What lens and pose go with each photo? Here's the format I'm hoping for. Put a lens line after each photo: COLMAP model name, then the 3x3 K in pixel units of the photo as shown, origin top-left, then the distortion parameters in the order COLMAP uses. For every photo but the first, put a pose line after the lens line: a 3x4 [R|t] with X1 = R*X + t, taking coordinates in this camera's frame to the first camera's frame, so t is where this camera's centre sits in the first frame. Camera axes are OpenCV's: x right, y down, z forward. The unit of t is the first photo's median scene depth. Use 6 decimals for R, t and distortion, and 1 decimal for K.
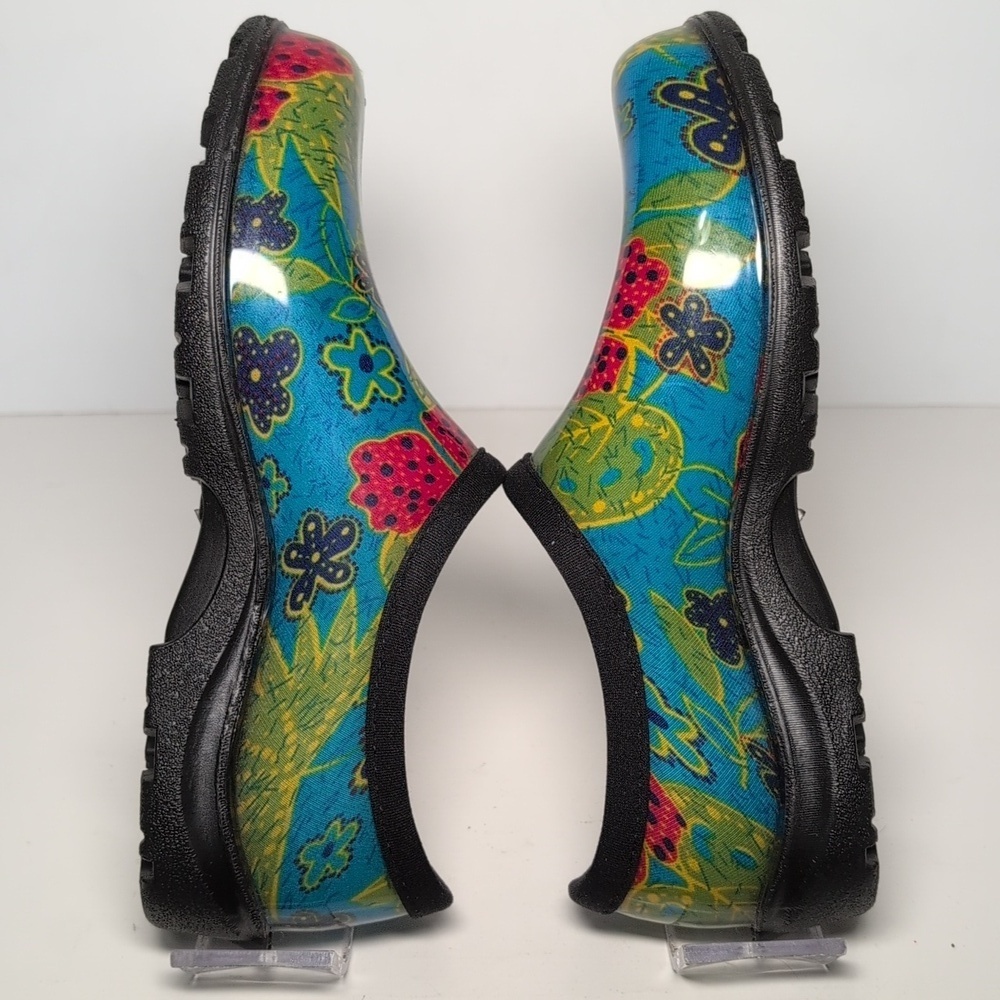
lens RADIAL K [[1618.1, 0, 500.0], [0, 1618.1, 500.0], [0, 0, 1]] dist [0.303121, -1.662498]
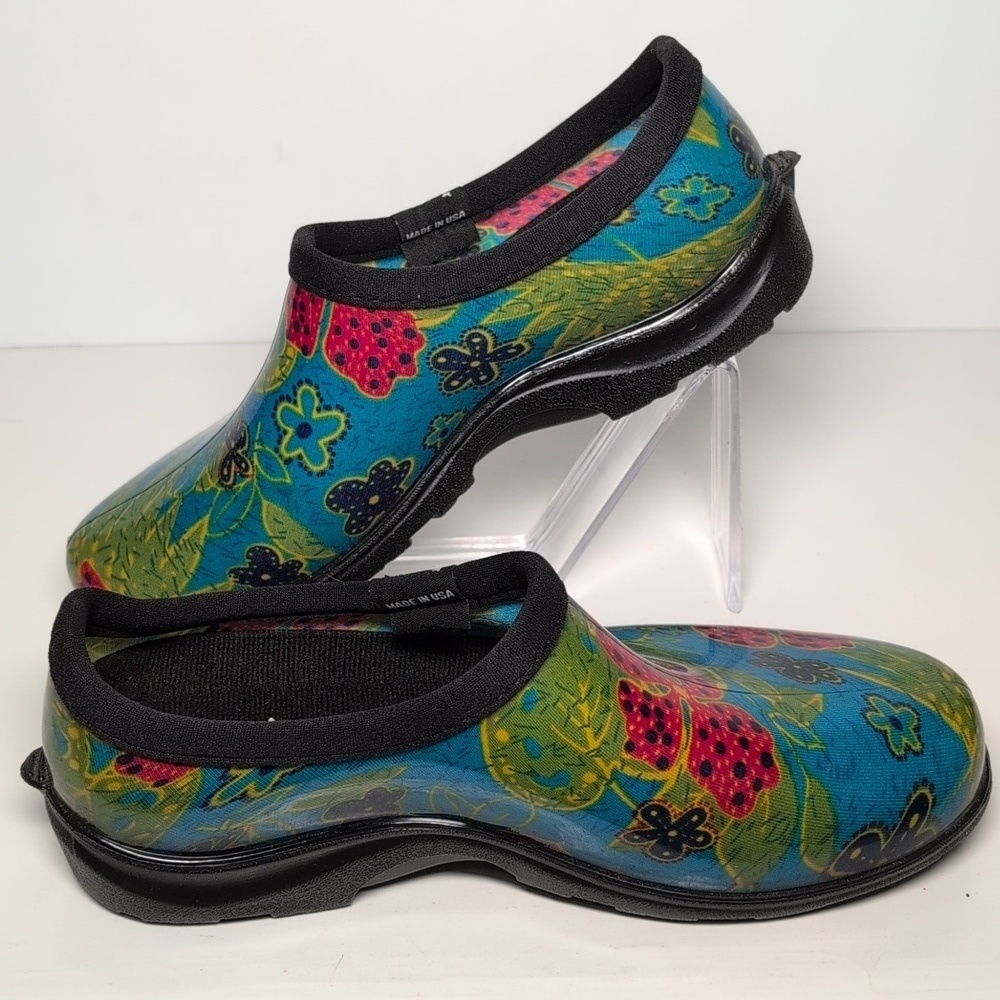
lens RADIAL K [[1618.1, 0, 500.0], [0, 1618.1, 500.0], [0, 0, 1]] dist [0.303121, -1.662498]
pose [[-0.523574, -0.658647, -0.540420, 0.408337], [0.818602, -0.564714, -0.104829, 0.111710], [-0.236138, -0.497275, 0.834839, 0.038659]]
